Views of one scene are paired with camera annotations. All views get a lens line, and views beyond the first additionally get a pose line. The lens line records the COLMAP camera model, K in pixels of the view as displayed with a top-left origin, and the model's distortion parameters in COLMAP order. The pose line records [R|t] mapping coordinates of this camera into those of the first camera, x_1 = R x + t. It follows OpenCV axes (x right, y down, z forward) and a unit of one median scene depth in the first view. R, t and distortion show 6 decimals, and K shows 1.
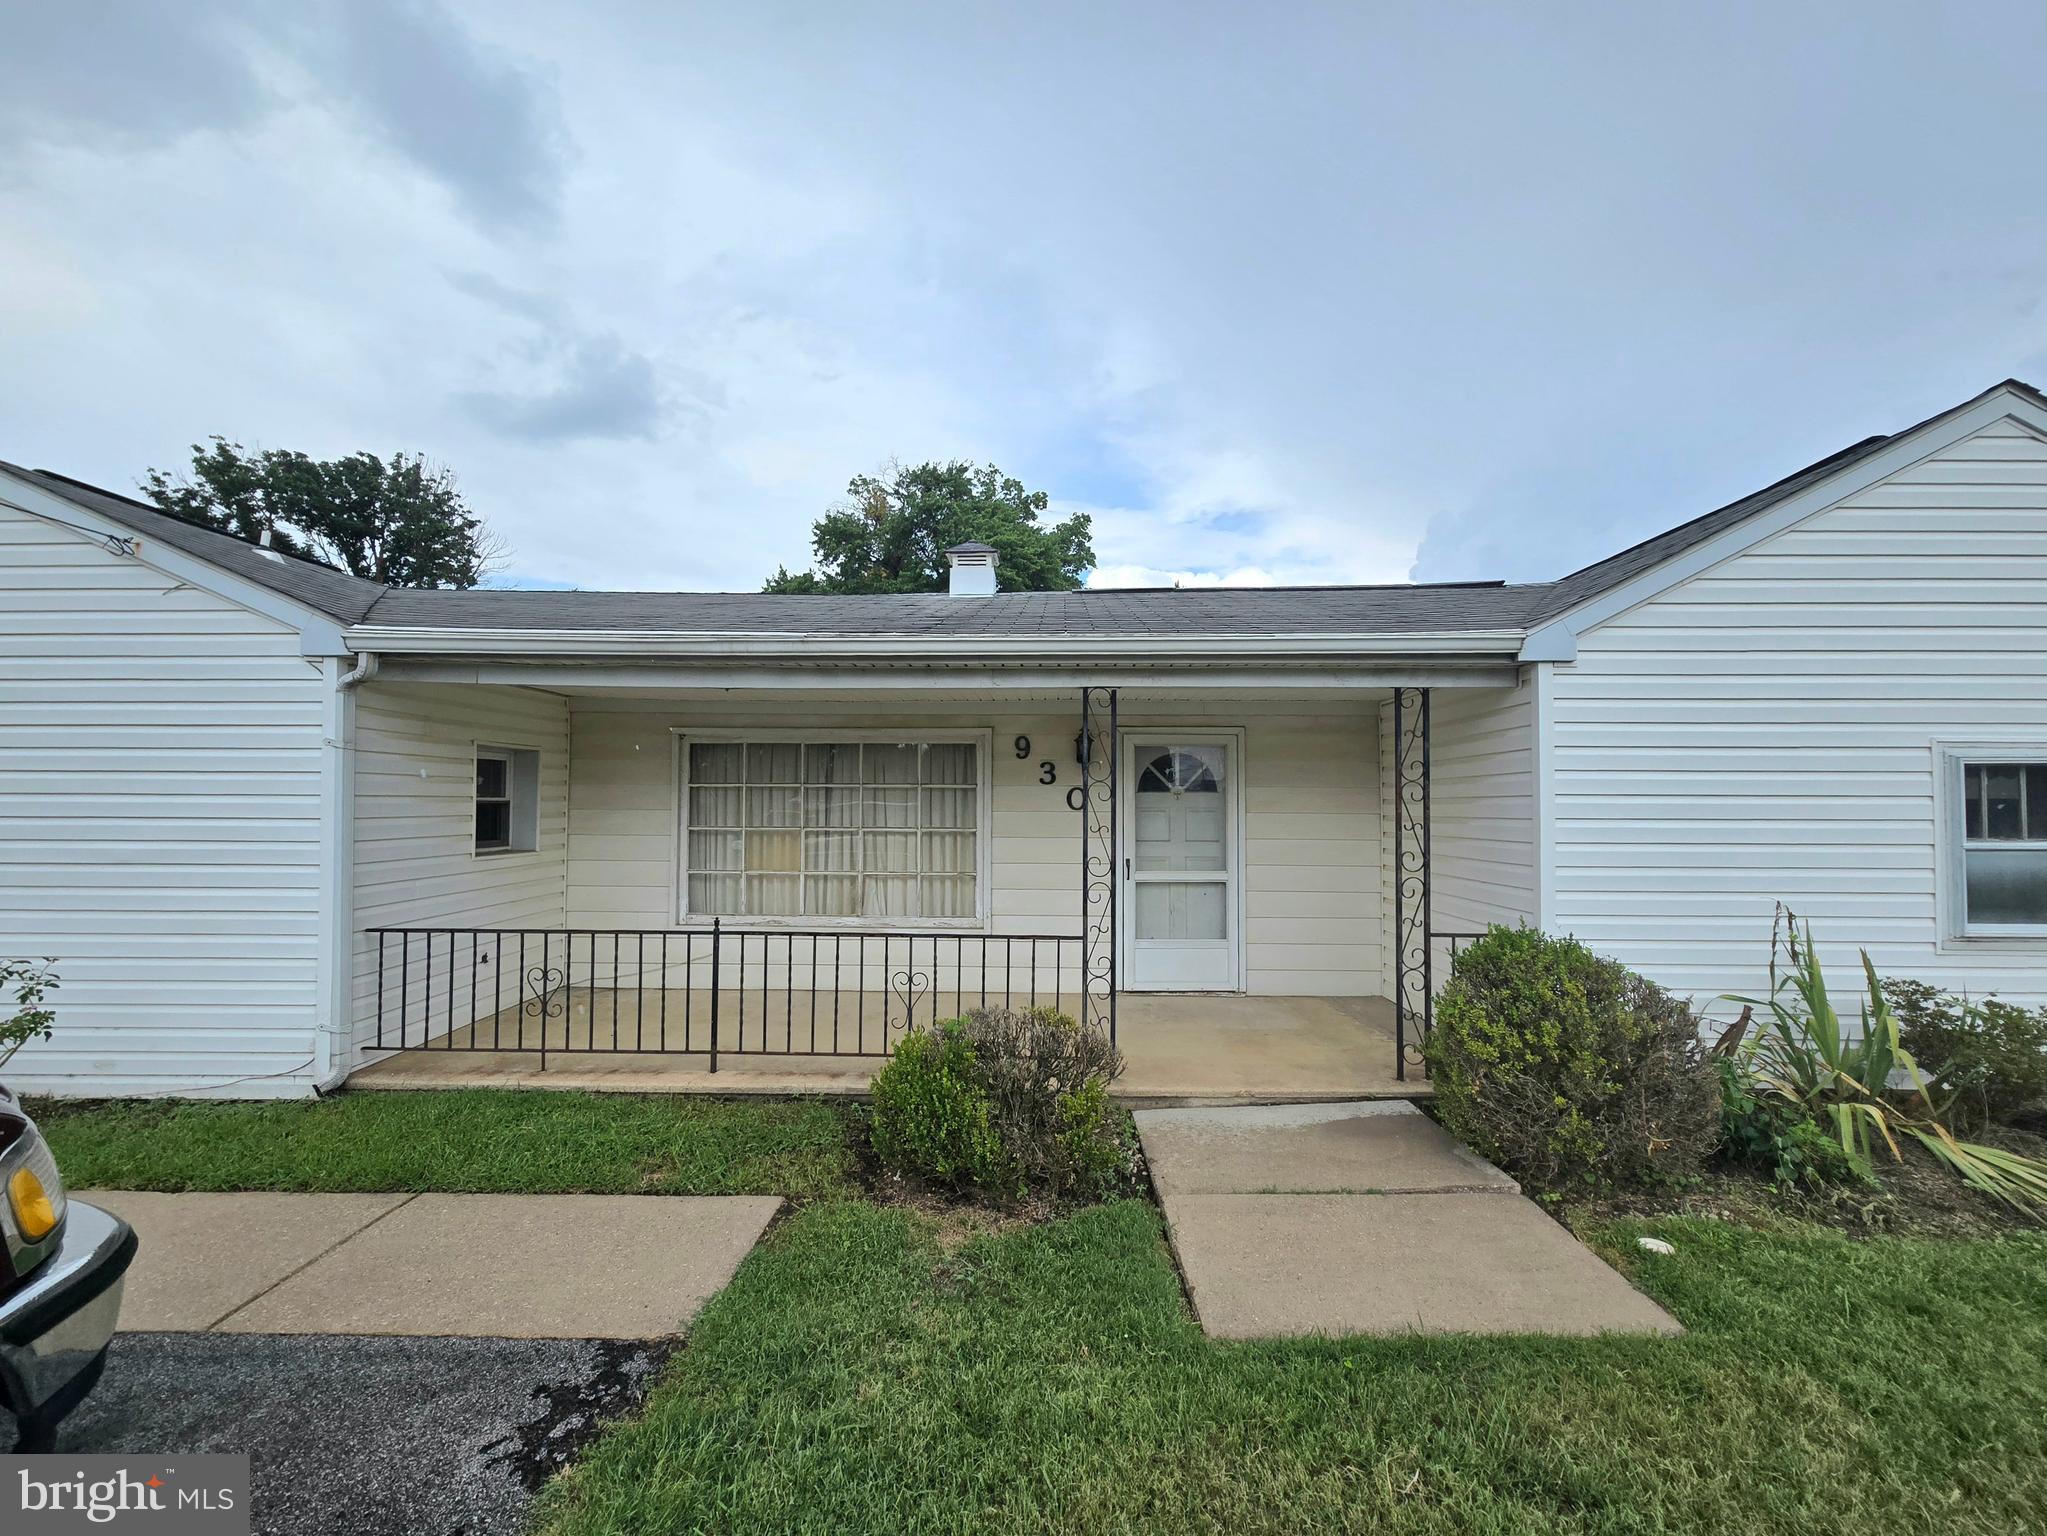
lens RADIAL K [[850.8, 0, 1000.9], [0, 850.8, 797.0], [0, 0, 1]] dist [-0.003170, 0.002261]
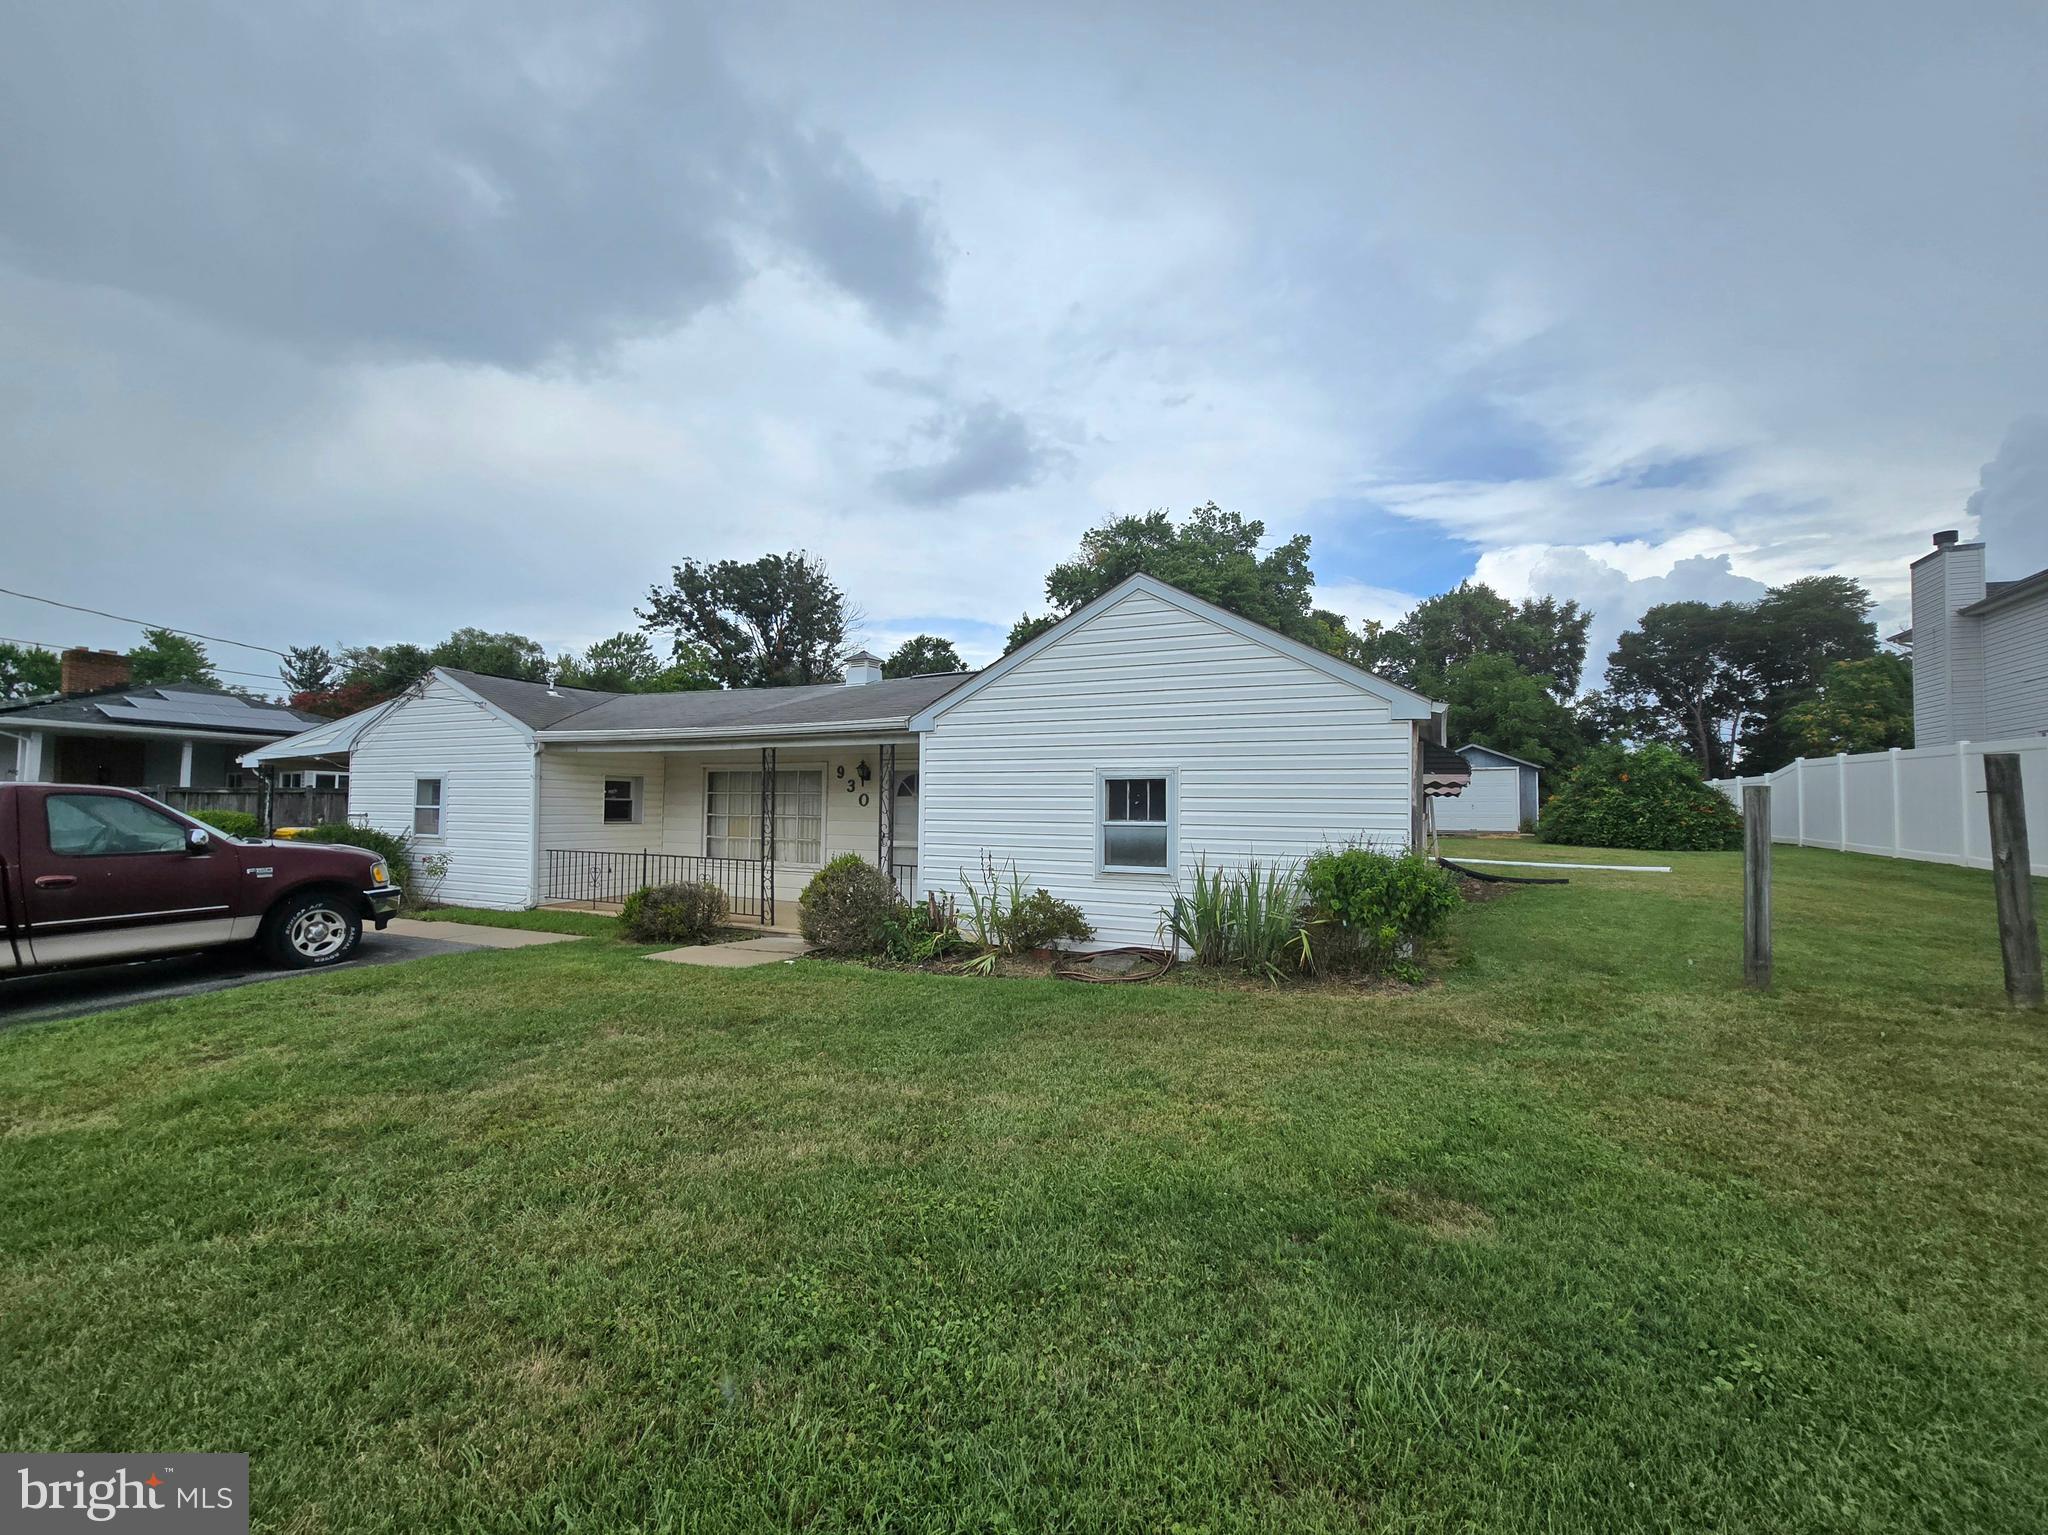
lens RADIAL K [[851.2, 0, 1022.3], [0, 851.2, 784.9], [0, 0, 1]] dist [-0.003170, 0.002261]
pose [[0.910594, -0.005706, -0.413264, 0.217551], [-0.003842, 0.999745, -0.022270, 0.001819], [0.413285, 0.021867, 0.910339, -0.097673]]
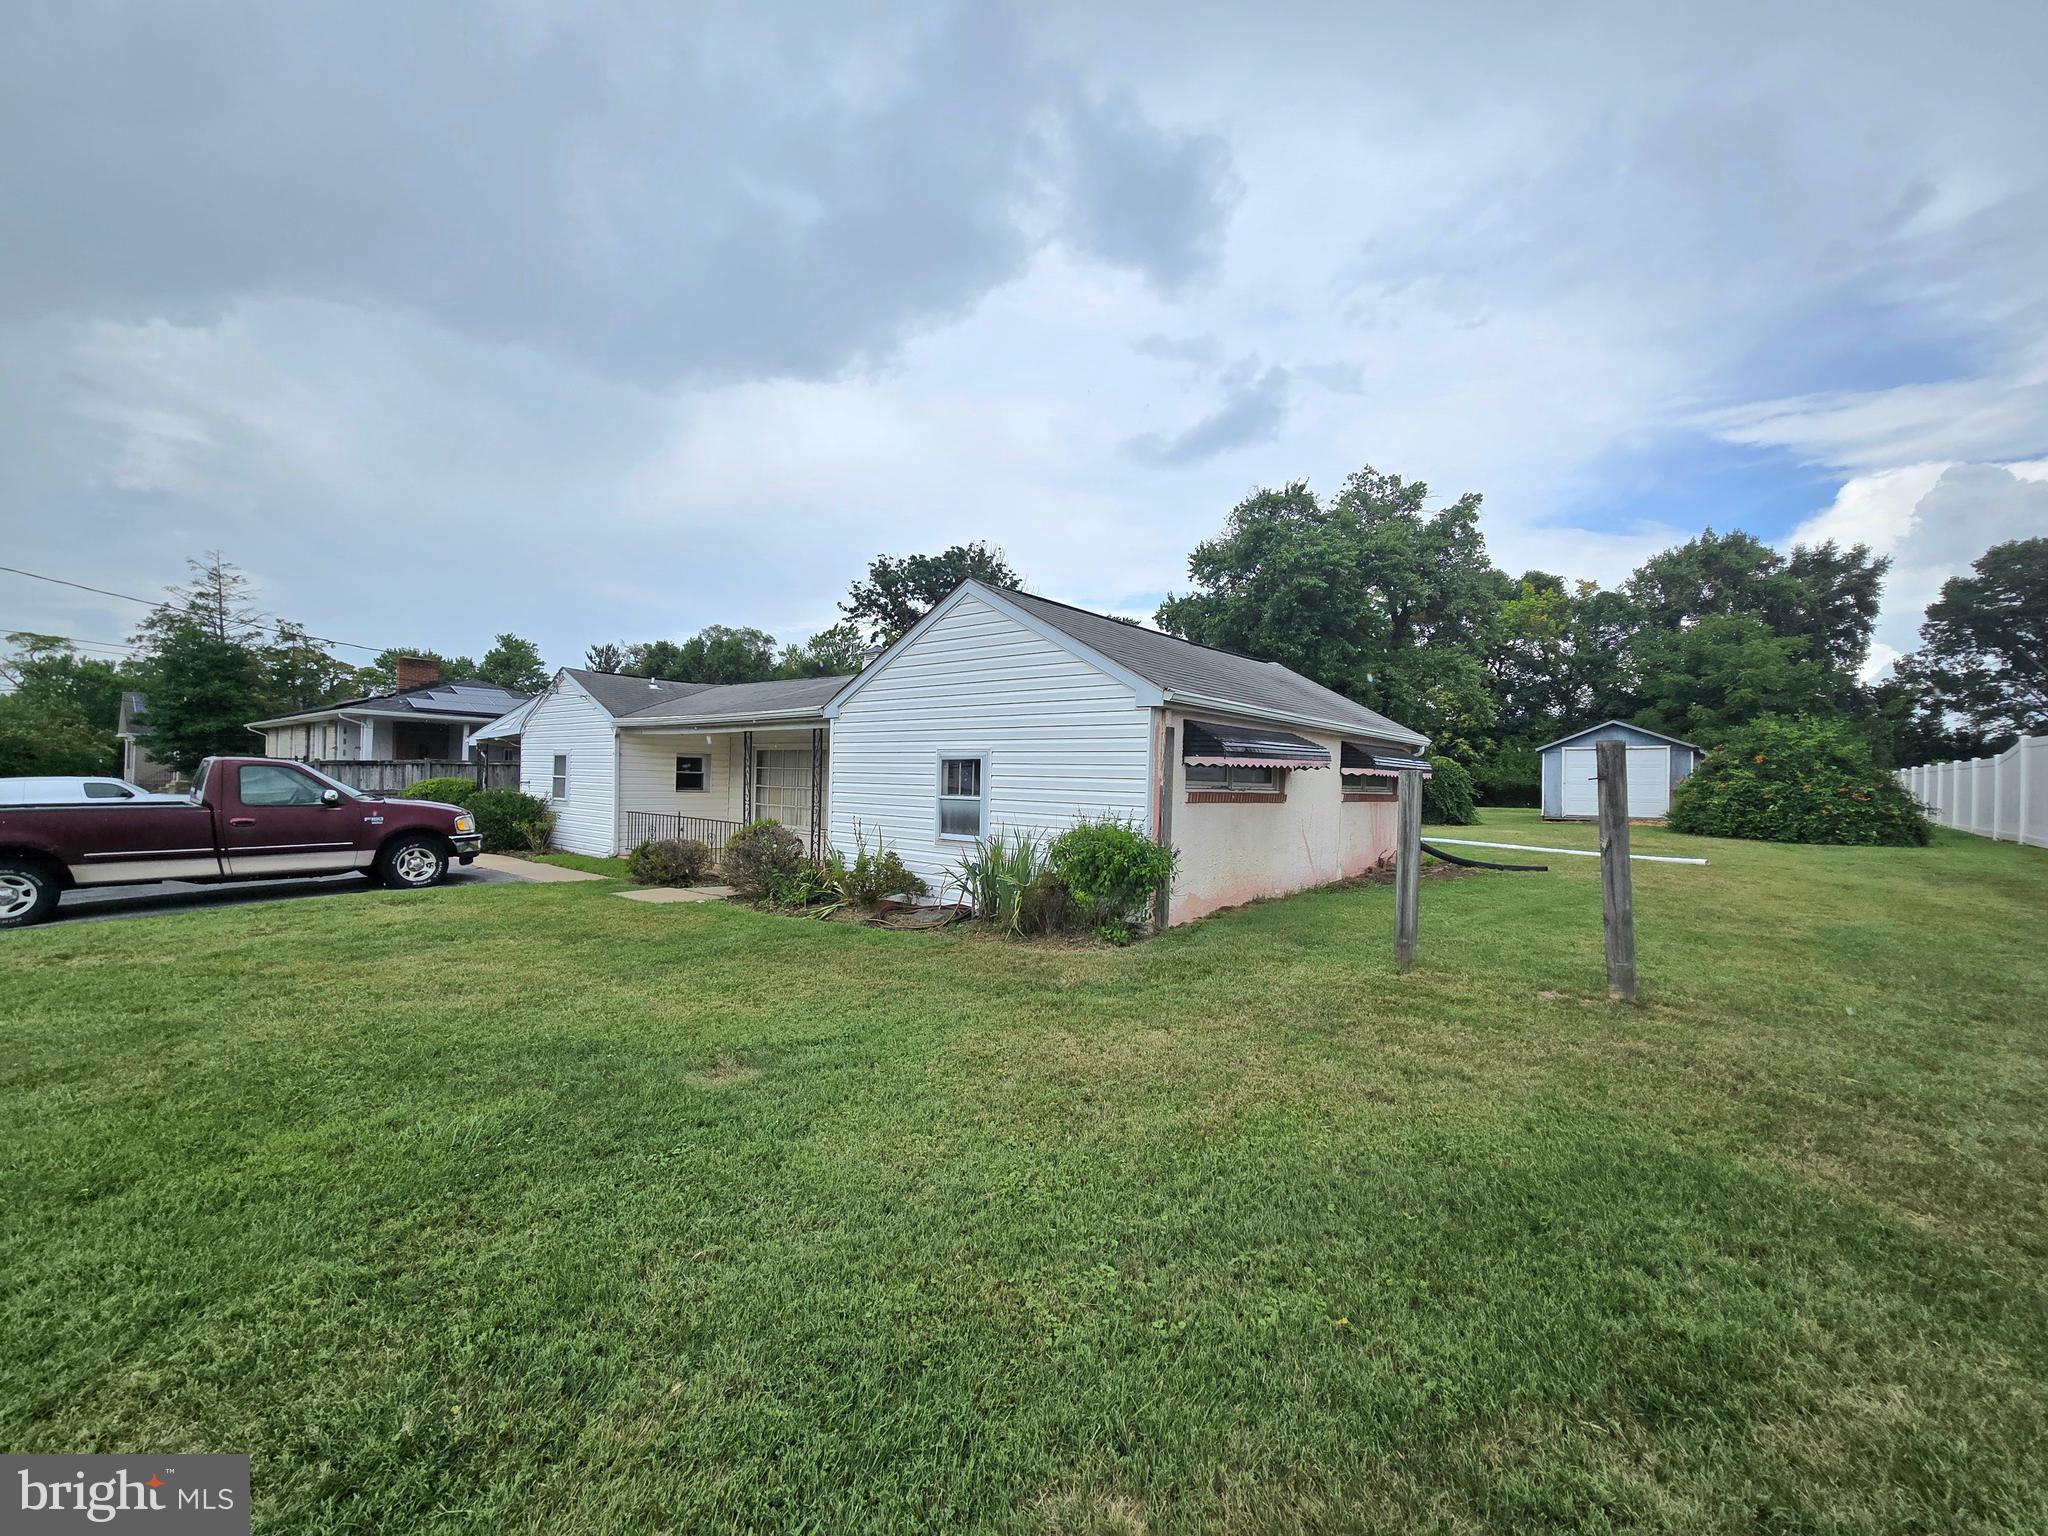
lens RADIAL K [[851.2, 0, 1029.8], [0, 851.2, 772.0], [0, 0, 1]] dist [-0.003170, 0.002261]
pose [[0.768575, 0.007807, -0.639712, 0.337102], [-0.016305, 0.999840, -0.007388, 0.000663], [0.639552, 0.016109, 0.768579, -0.065515]]
